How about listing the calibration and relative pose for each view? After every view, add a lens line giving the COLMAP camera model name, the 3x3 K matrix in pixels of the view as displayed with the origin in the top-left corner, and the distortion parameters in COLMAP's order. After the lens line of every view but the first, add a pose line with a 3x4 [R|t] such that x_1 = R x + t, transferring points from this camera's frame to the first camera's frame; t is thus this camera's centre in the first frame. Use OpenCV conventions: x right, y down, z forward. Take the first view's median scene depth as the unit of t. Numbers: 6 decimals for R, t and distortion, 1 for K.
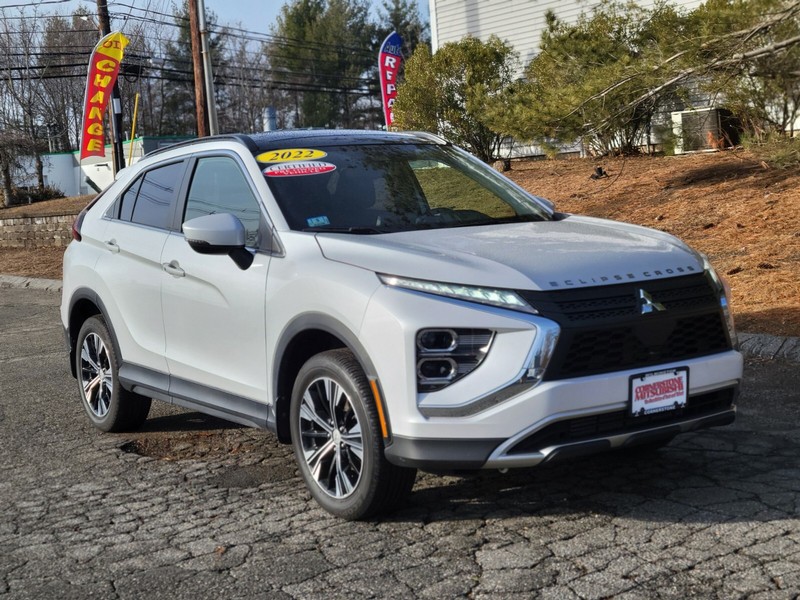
lens RADIAL K [[1169.3, 0, 400.0], [0, 1169.3, 300.0], [0, 0, 1]] dist [0.045802, 0.036795]
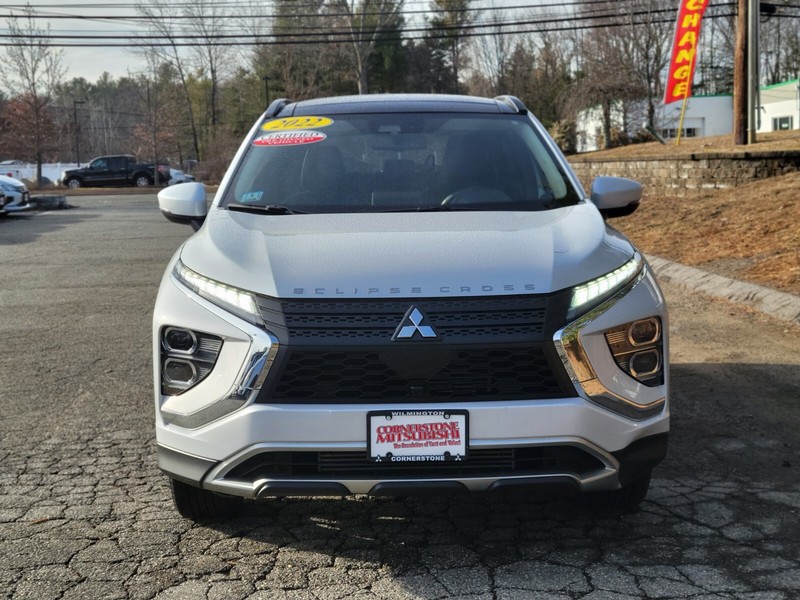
lens RADIAL K [[1169.3, 0, 400.0], [0, 1169.3, 300.0], [0, 0, 1]] dist [0.045802, 0.036795]
pose [[0.842306, 0.102841, -0.529098, 0.632160], [-0.076604, 0.994505, 0.071352, -0.072050], [0.533529, -0.019569, 0.845556, 0.317398]]
